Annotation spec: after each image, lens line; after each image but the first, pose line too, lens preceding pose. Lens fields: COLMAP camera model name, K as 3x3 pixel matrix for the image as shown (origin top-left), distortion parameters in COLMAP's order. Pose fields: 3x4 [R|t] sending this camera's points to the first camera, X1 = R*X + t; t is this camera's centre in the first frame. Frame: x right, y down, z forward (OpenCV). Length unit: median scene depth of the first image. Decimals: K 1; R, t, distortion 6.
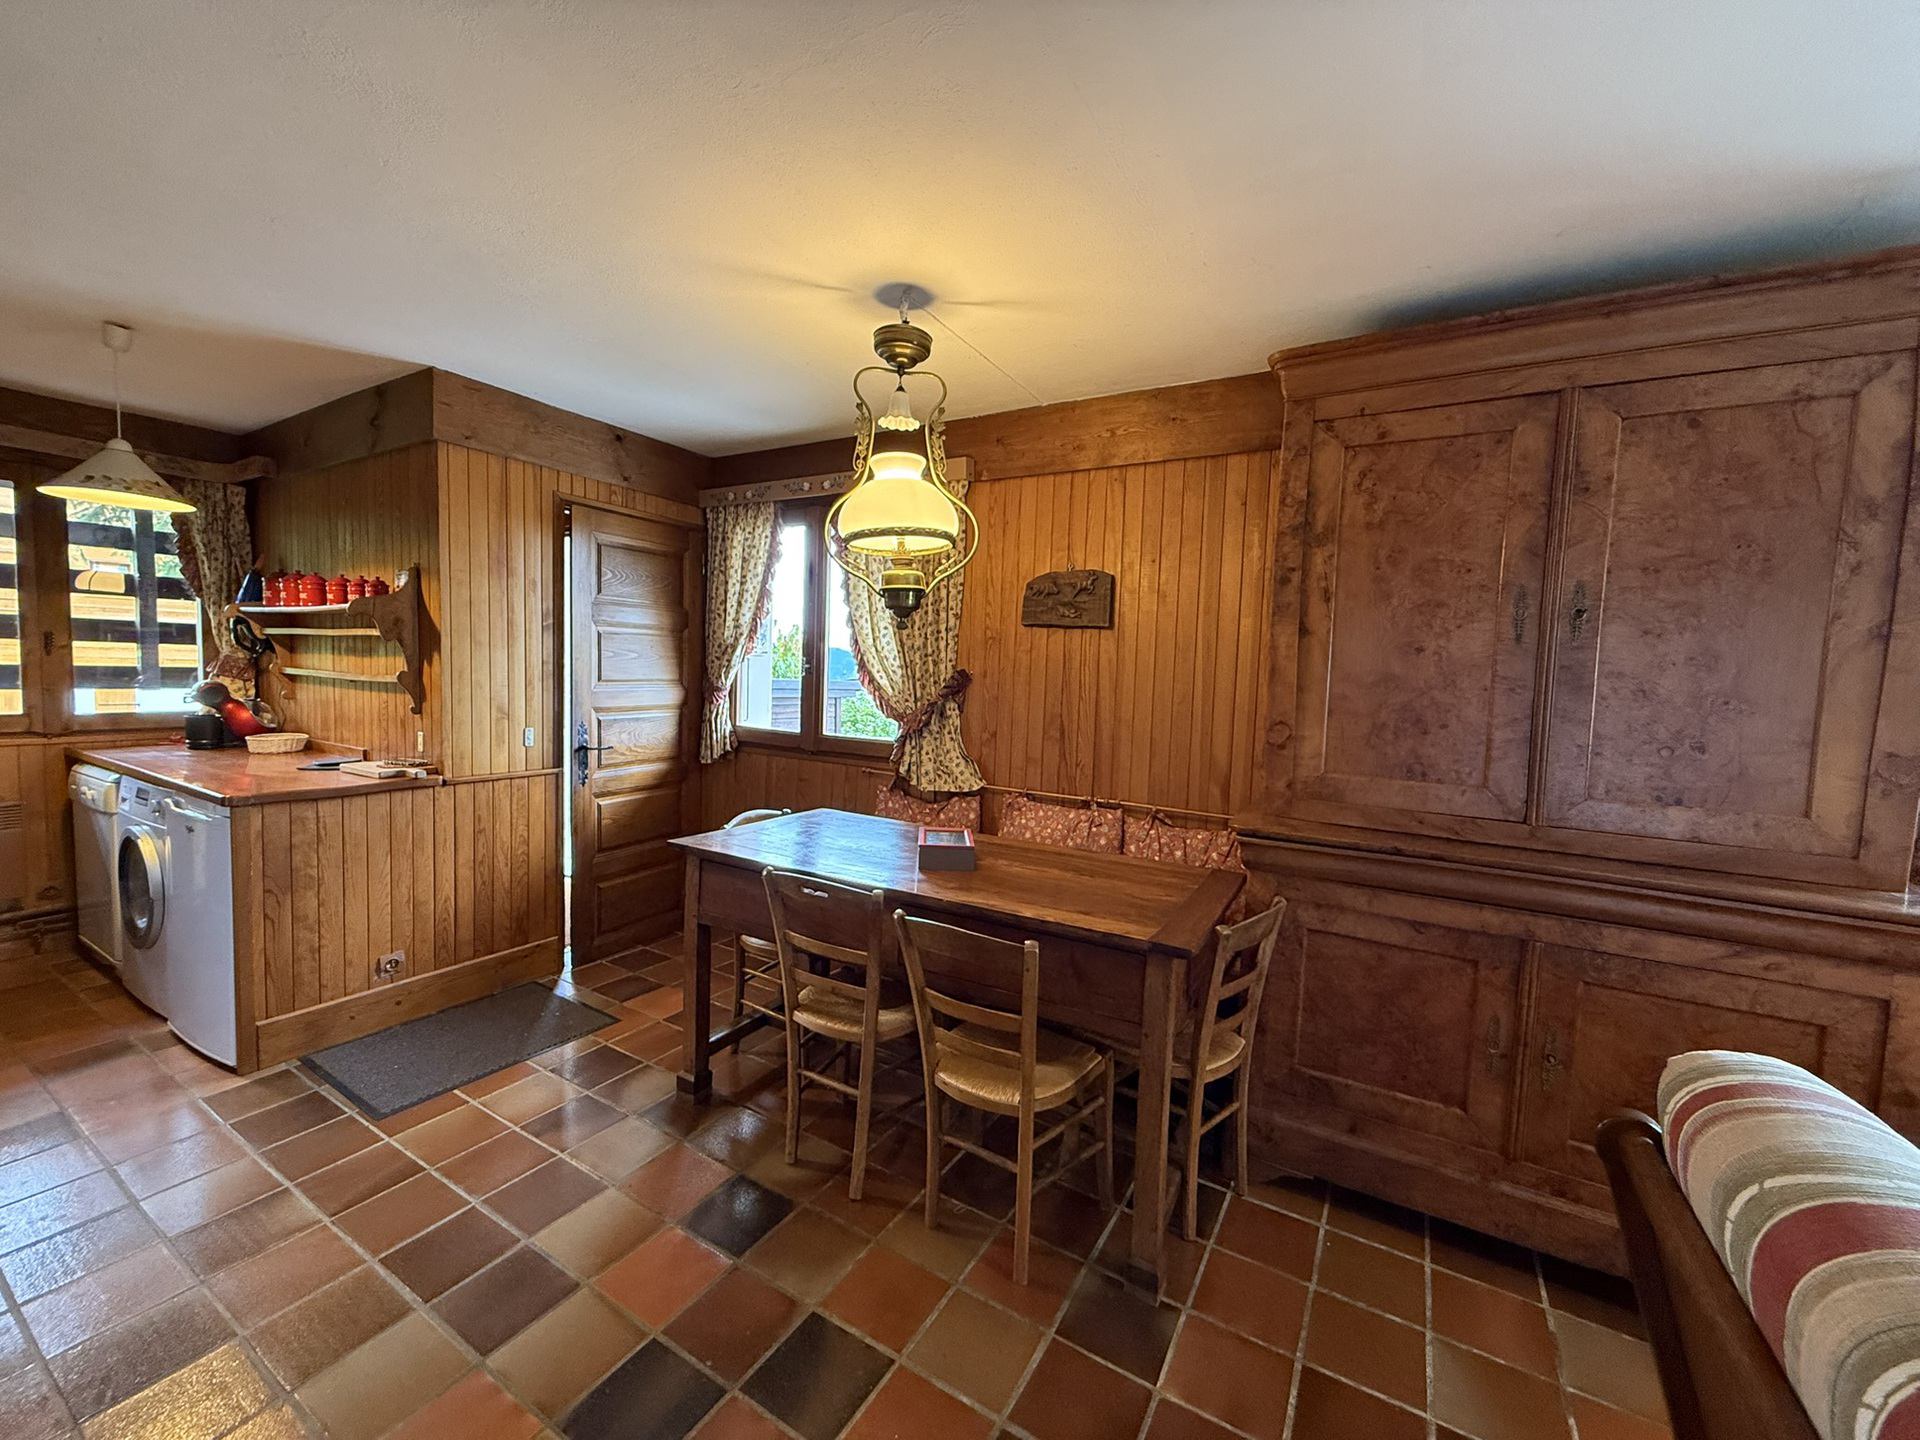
lens RADIAL K [[760.4, 0, 941.5], [0, 760.4, 709.4], [0, 0, 1]] dist [-0.000163, -0.000206]
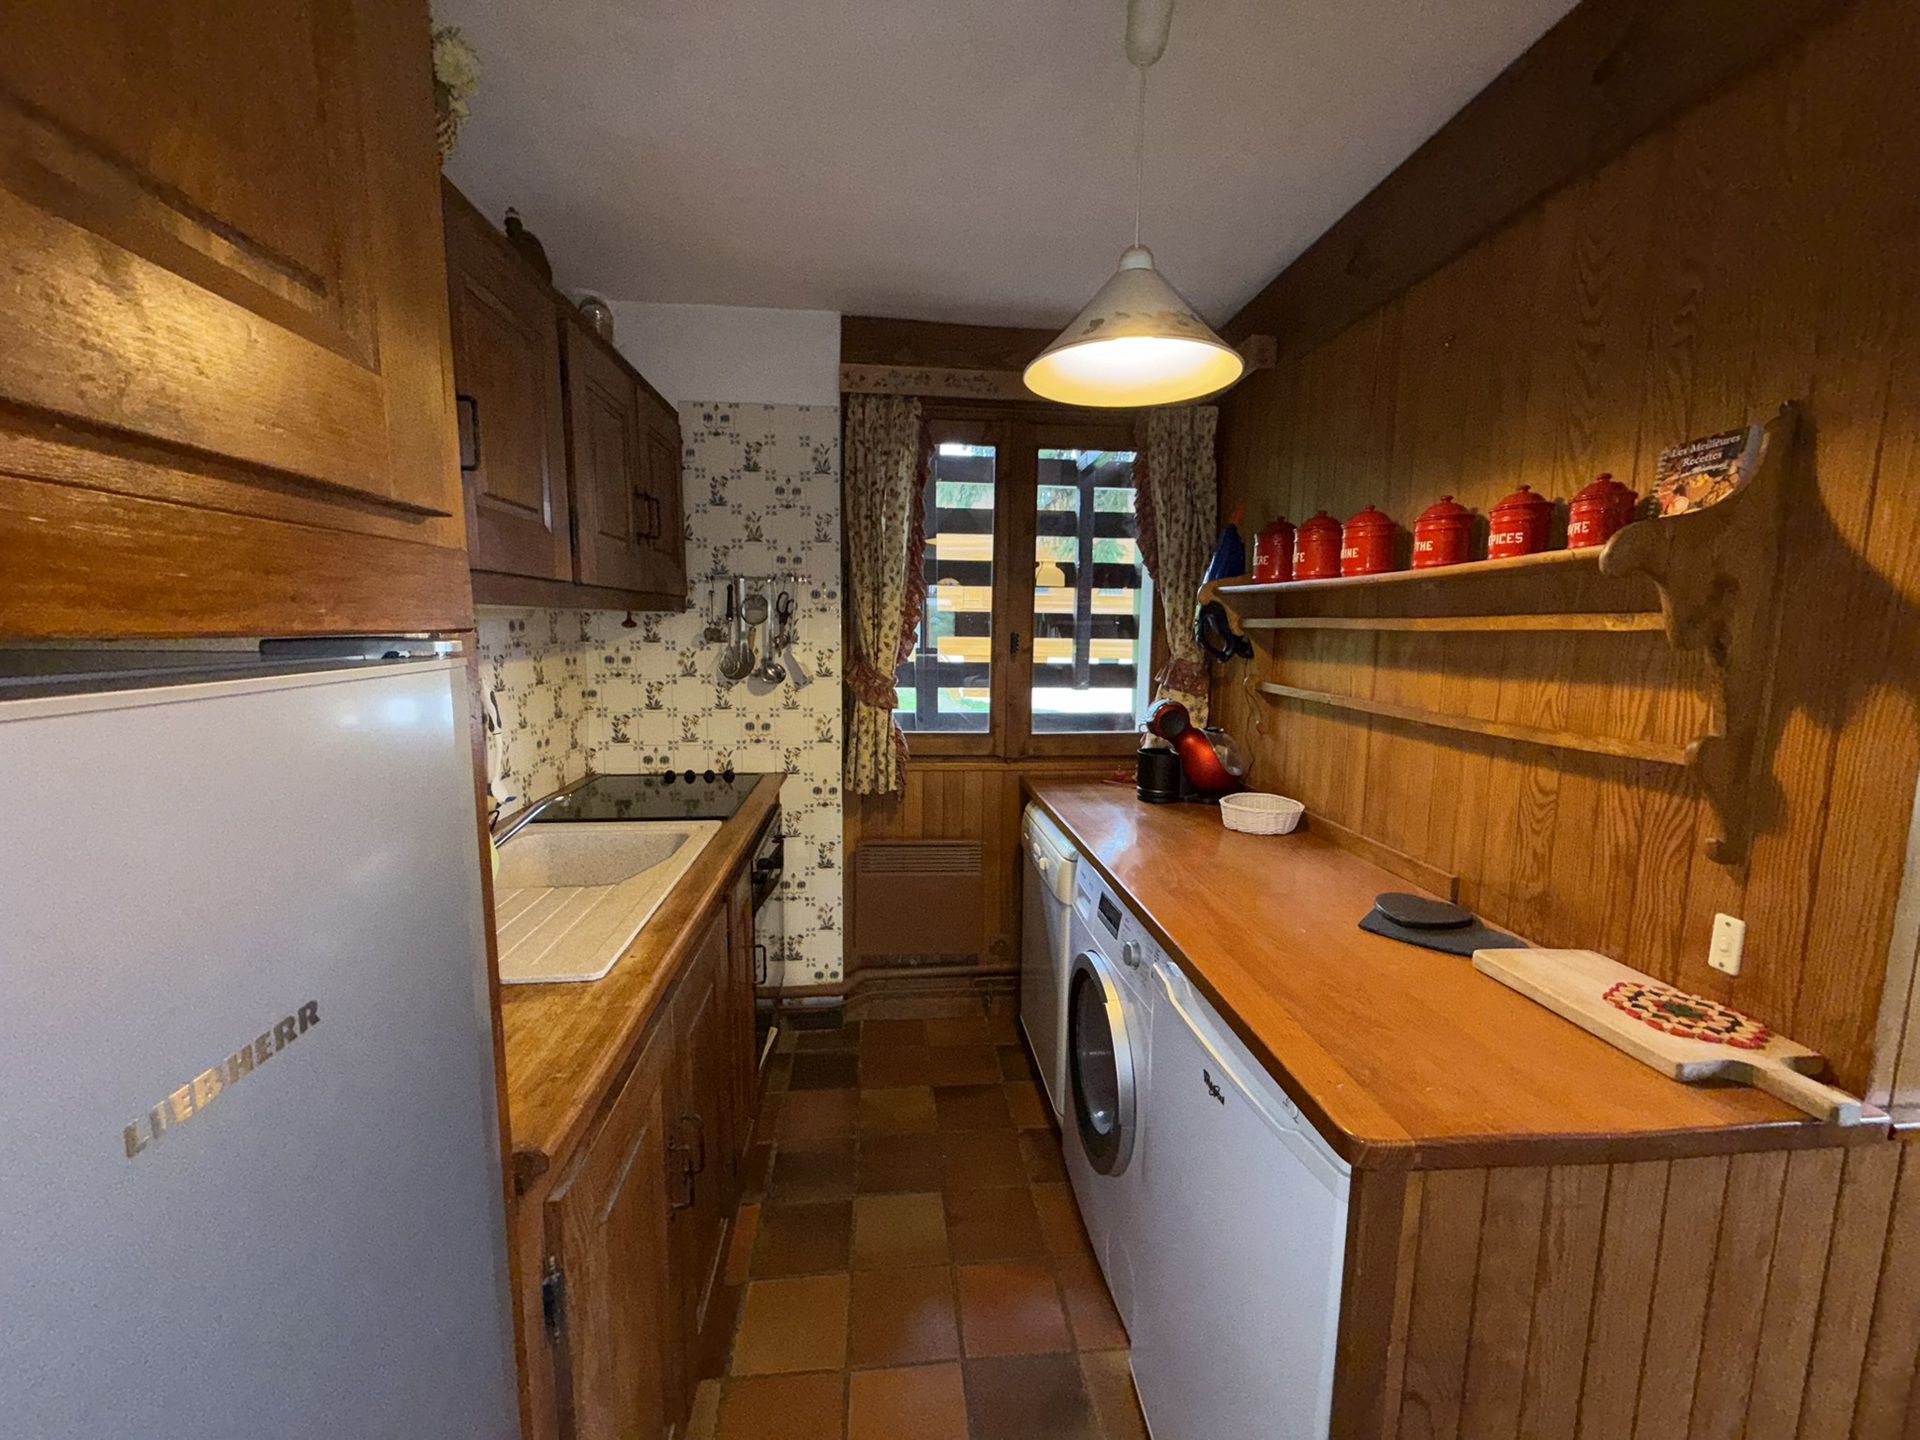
lens RADIAL K [[760.4, 0, 953.9], [0, 760.4, 715.0], [0, 0, 1]] dist [-0.000163, -0.000206]
pose [[0.596405, 0.072967, -0.799360, -0.550783], [-0.044671, 0.997334, 0.057709, -0.055790], [0.801440, 0.001291, 0.598074, 0.457385]]
